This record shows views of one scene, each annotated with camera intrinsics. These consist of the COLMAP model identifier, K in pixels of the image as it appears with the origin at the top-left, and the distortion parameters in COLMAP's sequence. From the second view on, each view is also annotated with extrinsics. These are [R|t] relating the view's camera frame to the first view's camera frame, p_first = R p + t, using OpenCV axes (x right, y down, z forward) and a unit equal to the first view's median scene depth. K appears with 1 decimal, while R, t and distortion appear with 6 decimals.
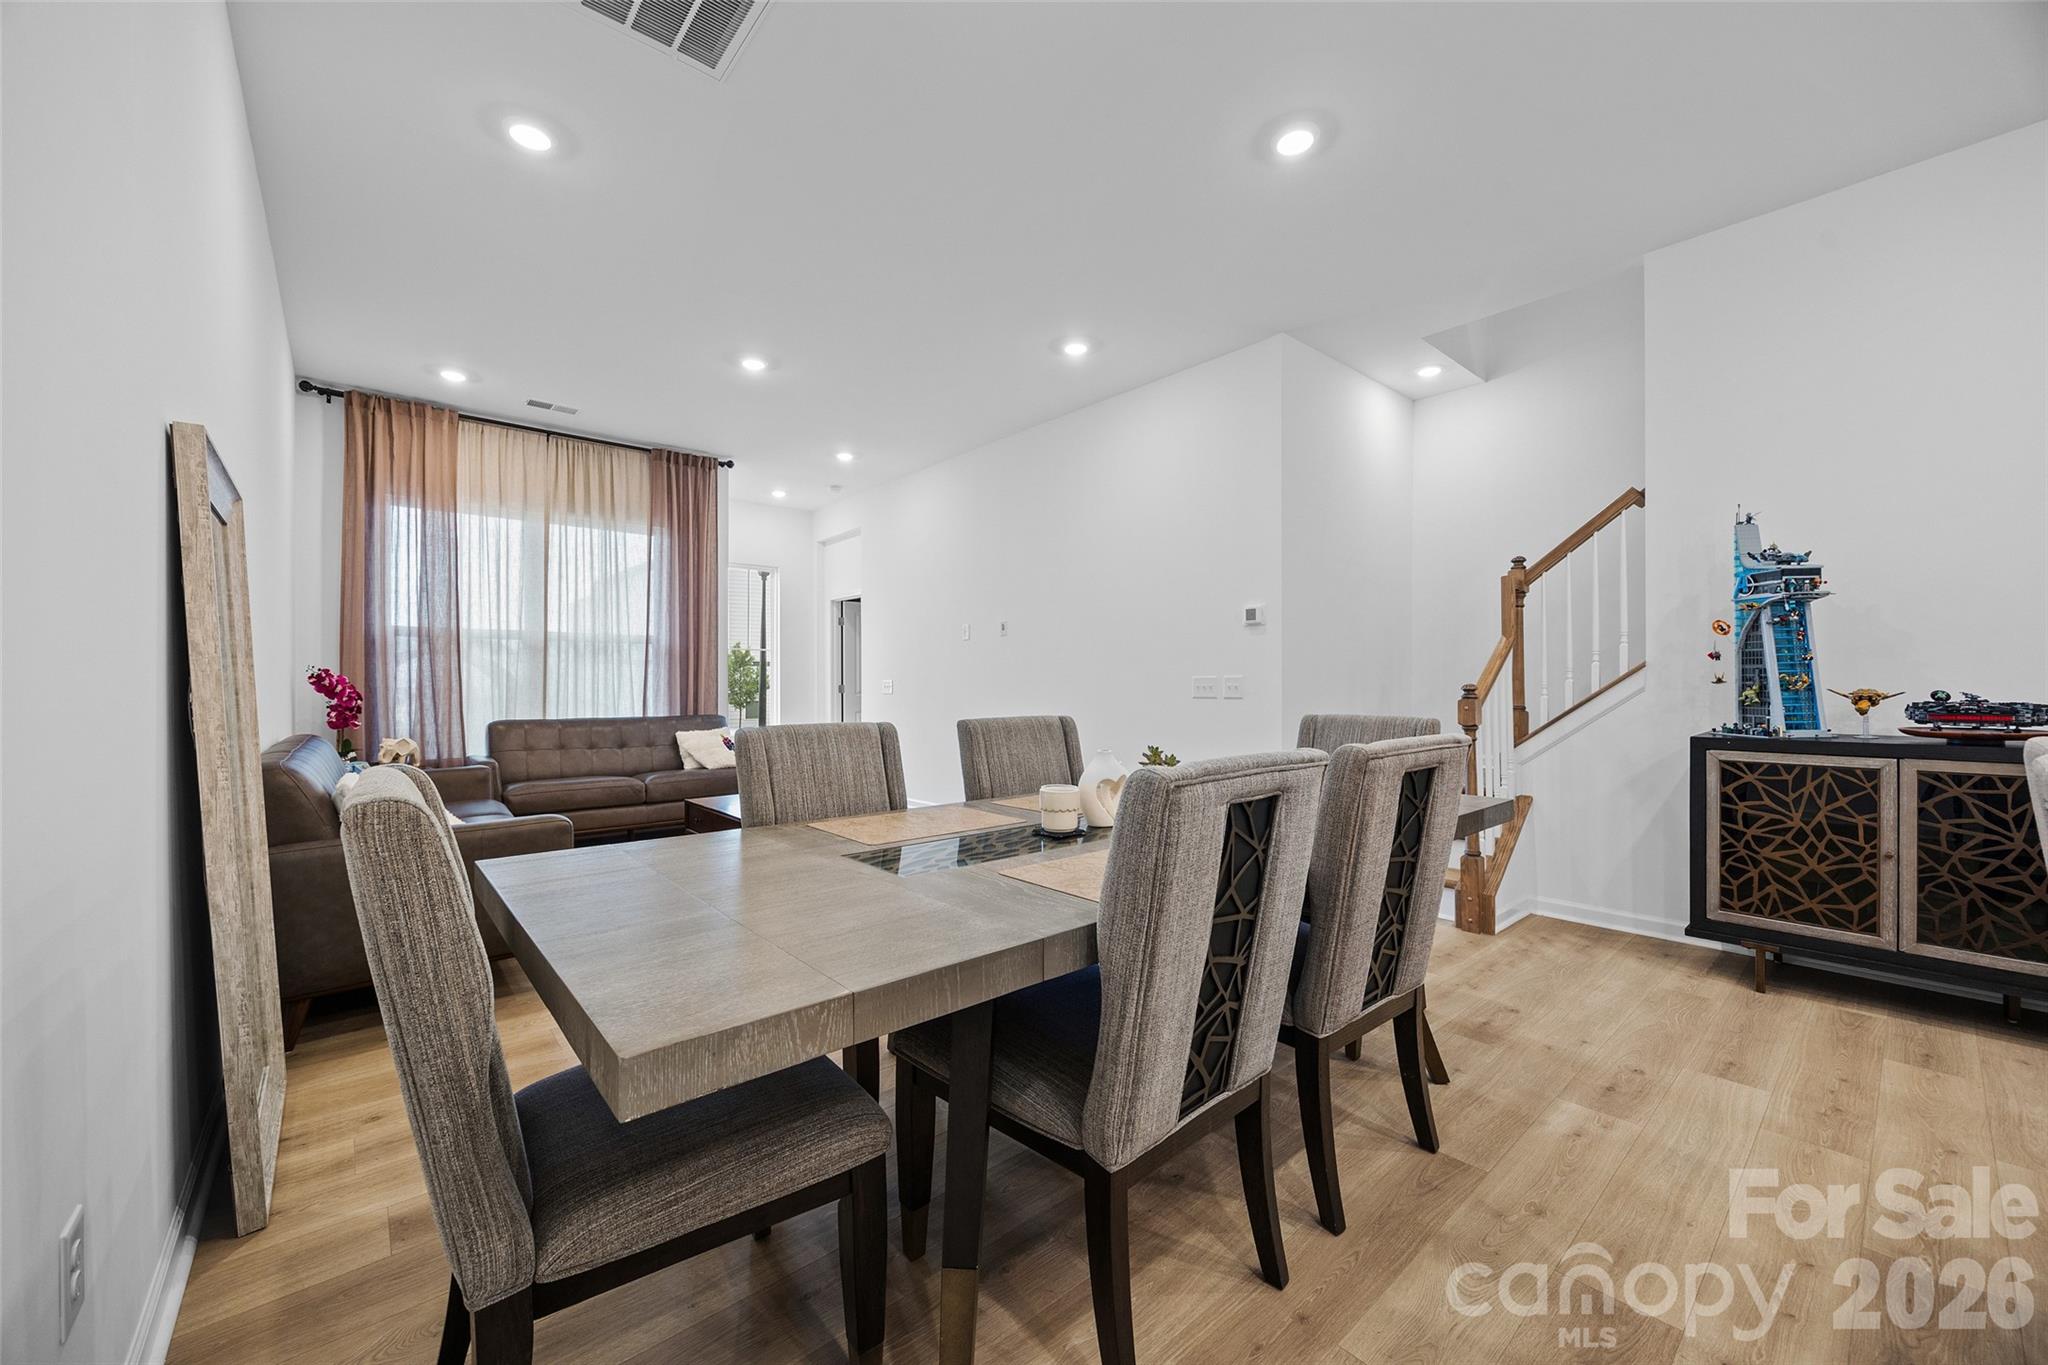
lens RADIAL K [[798.3, 0, 1013.3], [0, 798.3, 688.9], [0, 0, 1]] dist [0.000716, -0.000770]
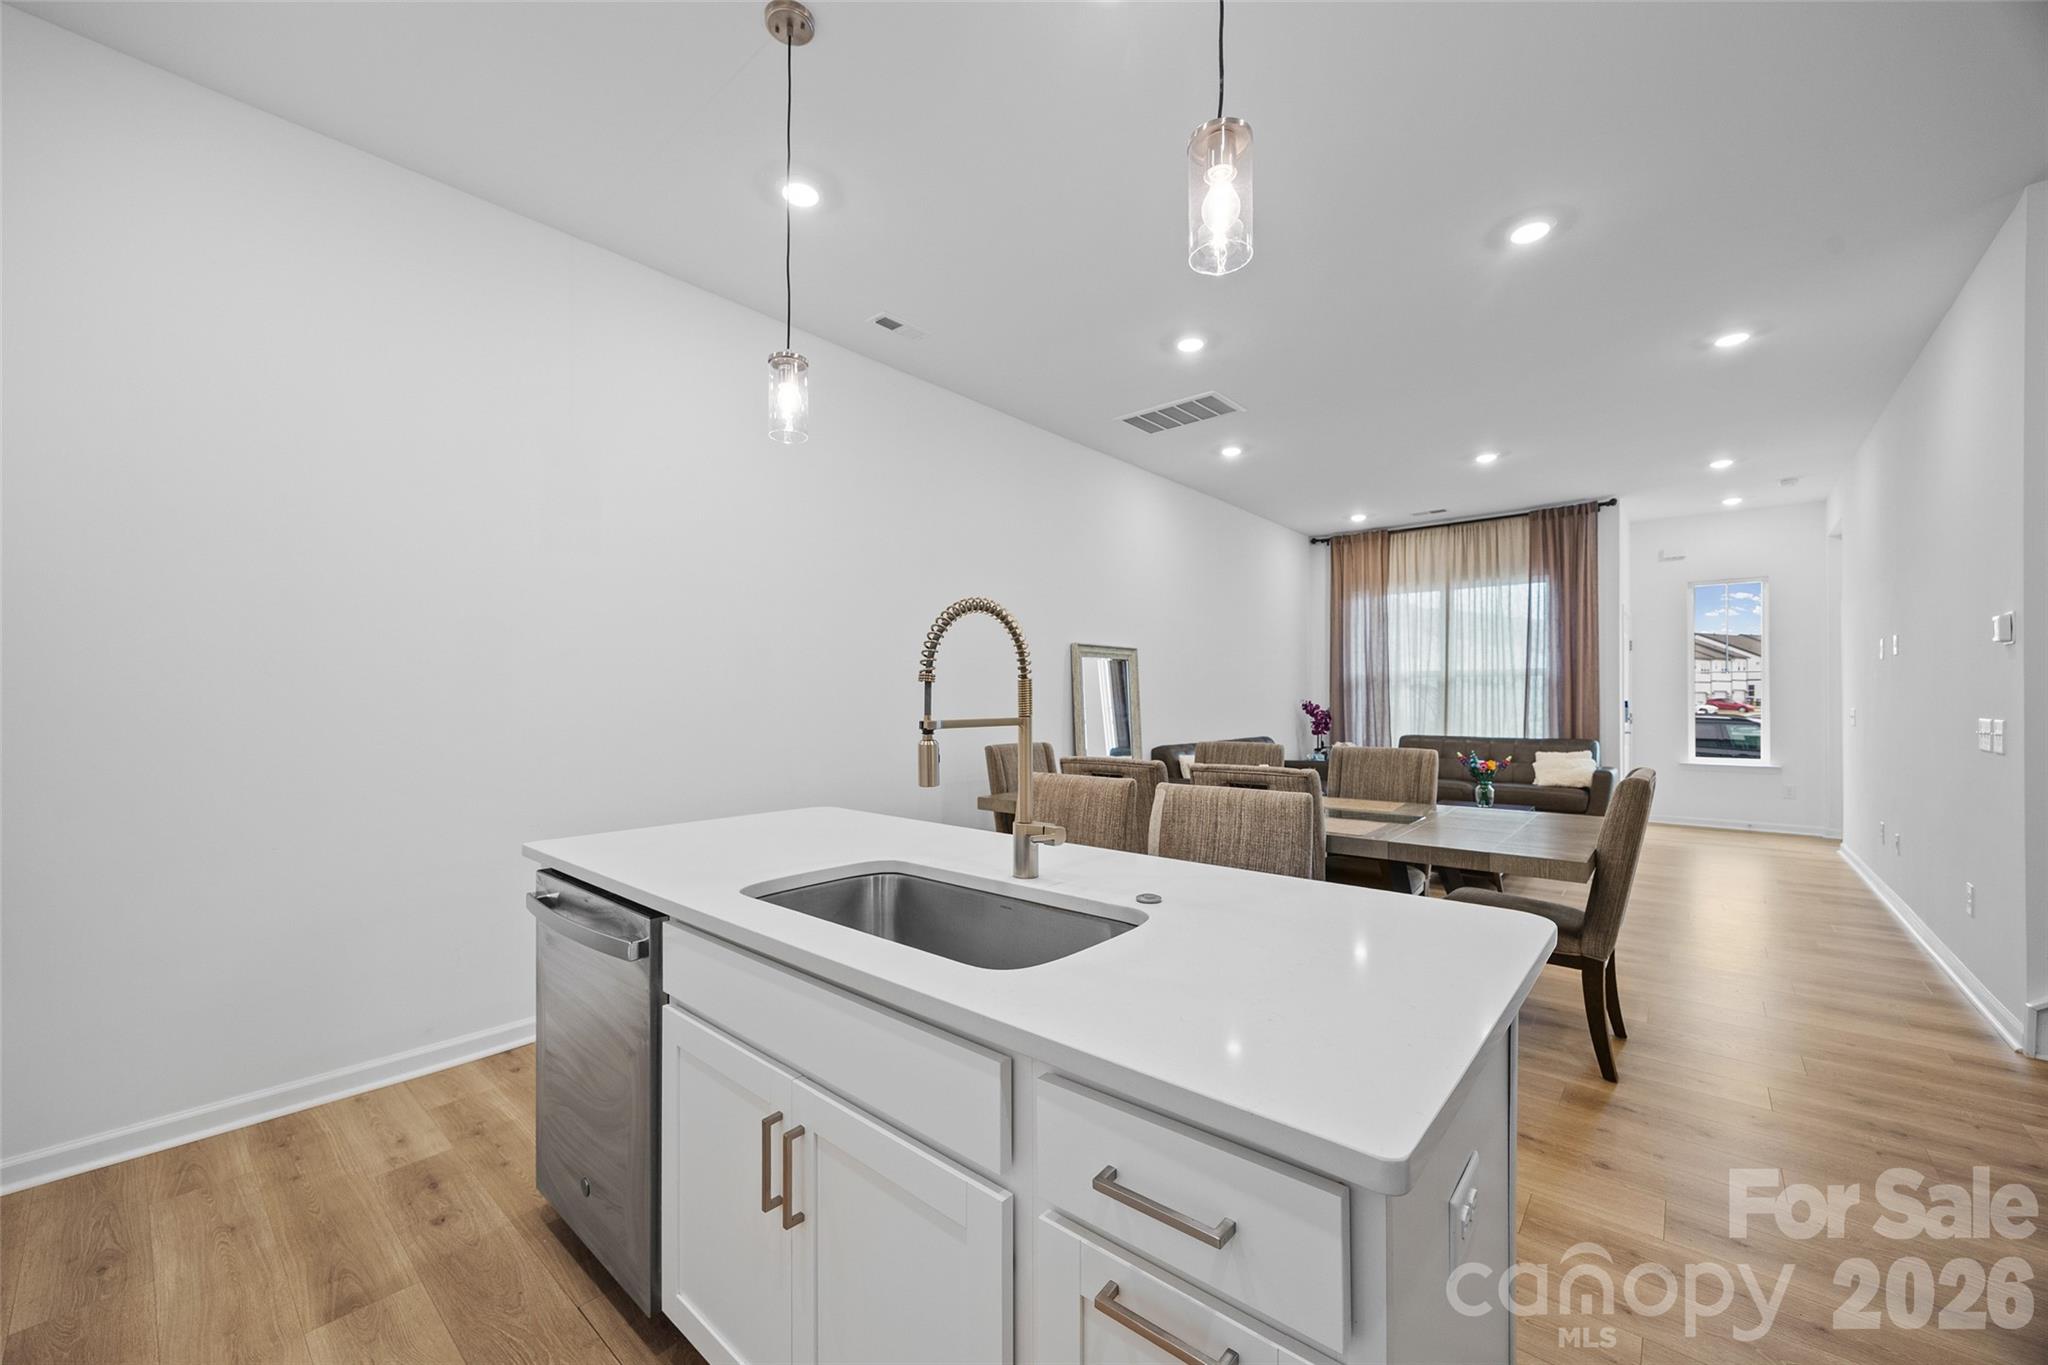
lens RADIAL K [[798.3, 0, 1008.6], [0, 798.3, 692.0], [0, 0, 1]] dist [0.000716, -0.000770]
pose [[0.139290, -0.007065, -0.990226, 0.691788], [-0.002097, 0.999970, -0.007429, -0.026352], [0.990249, 0.003112, 0.139271, 0.080506]]
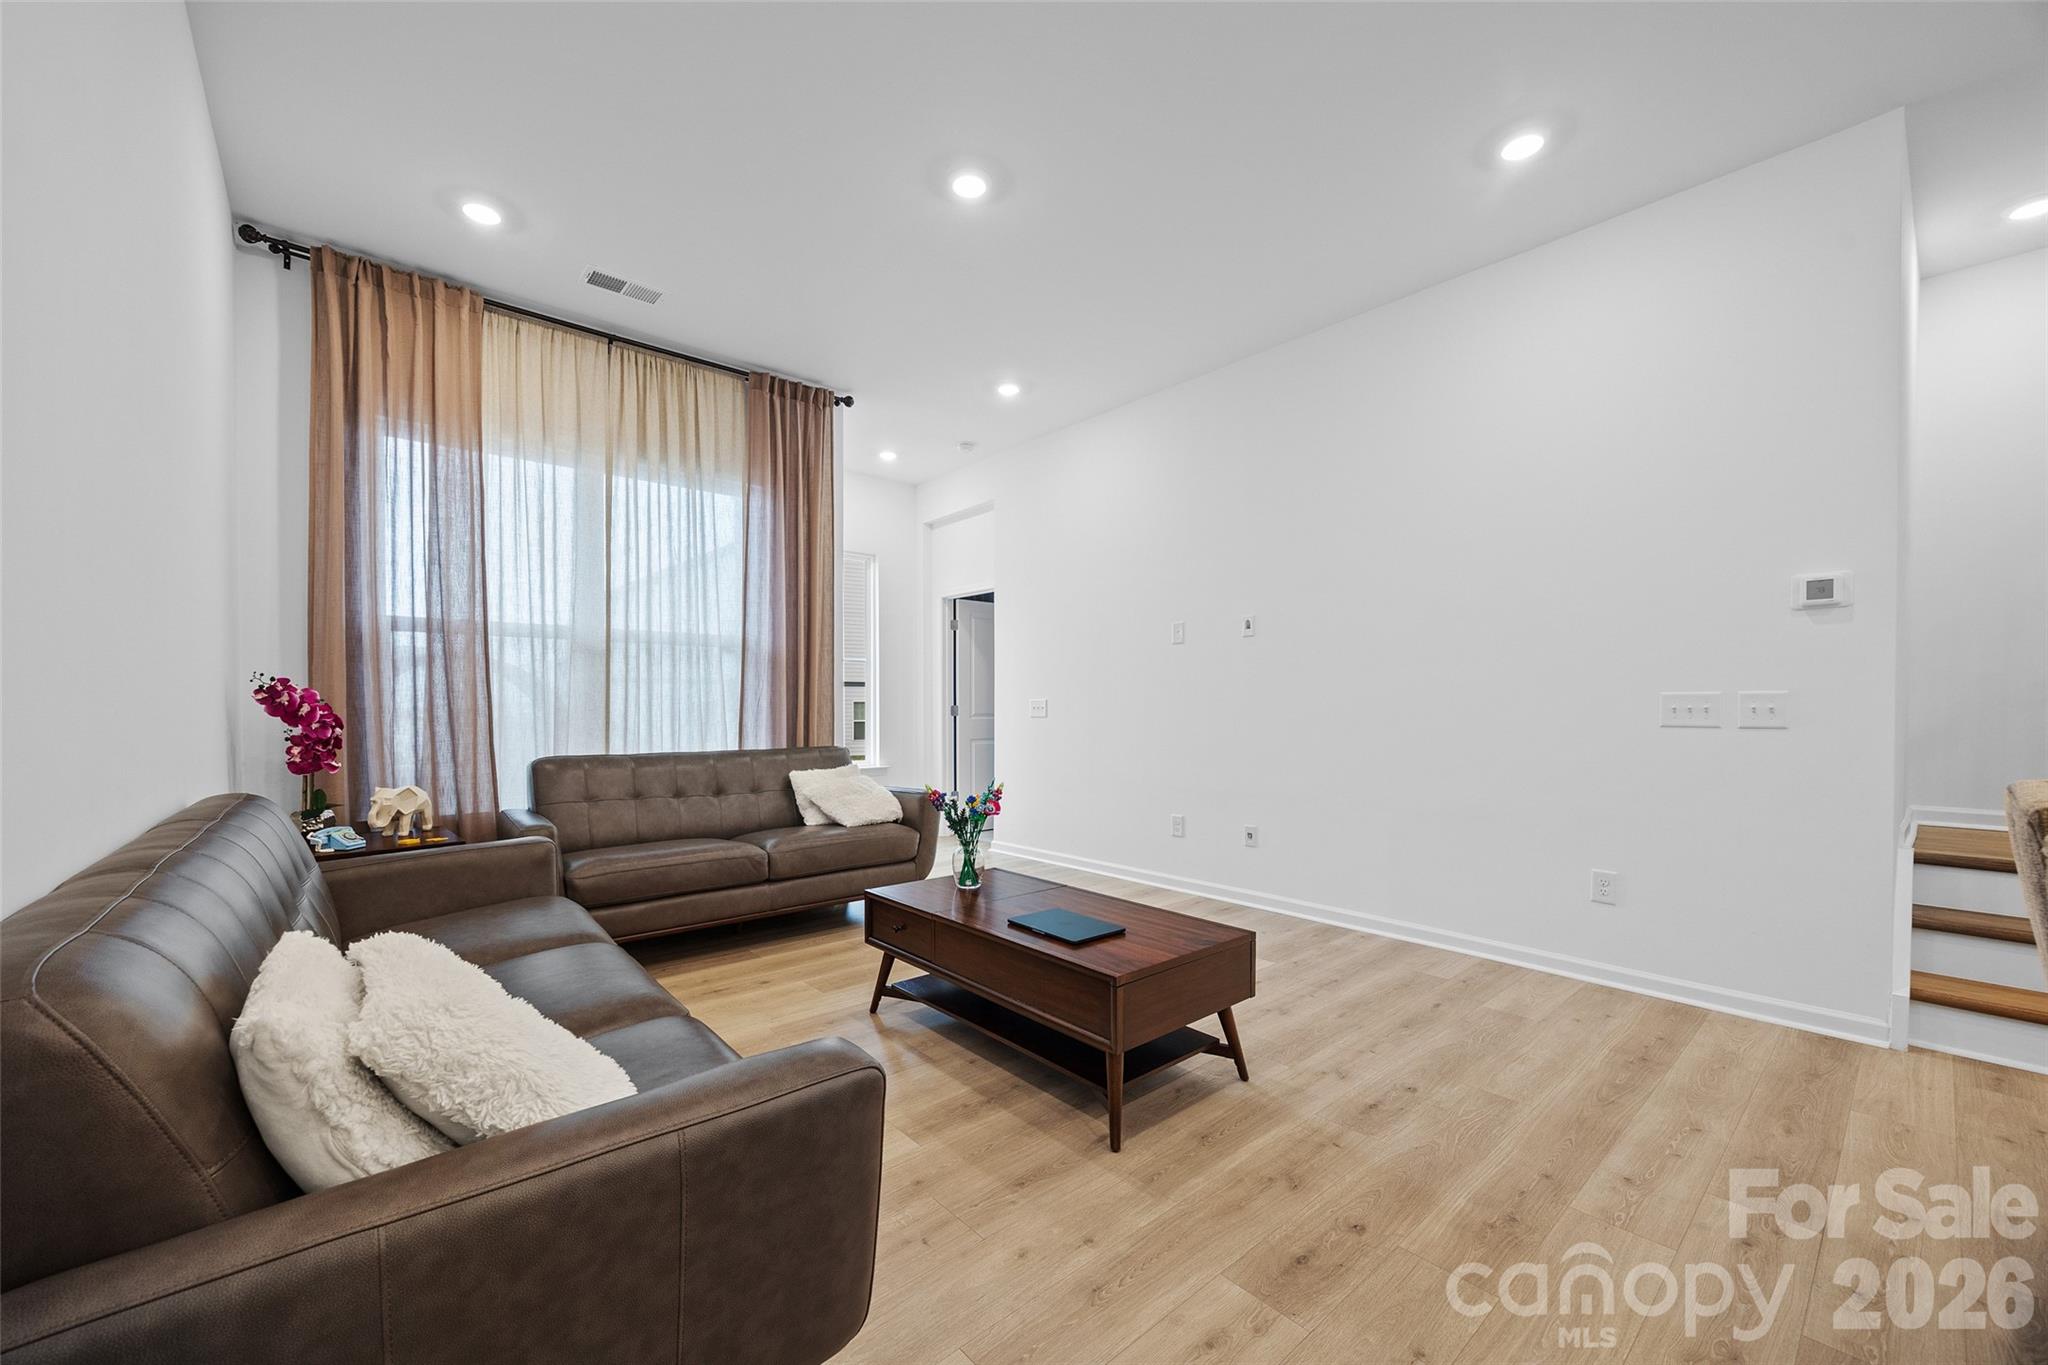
lens RADIAL K [[798.3, 0, 1003.8], [0, 798.3, 721.4], [0, 0, 1]] dist [0.000716, -0.000770]
pose [[0.999998, 0.001467, -0.001169, -0.256304], [-0.001450, 0.999899, 0.014165, -0.000929], [0.001190, -0.014164, 0.999899, 0.324626]]
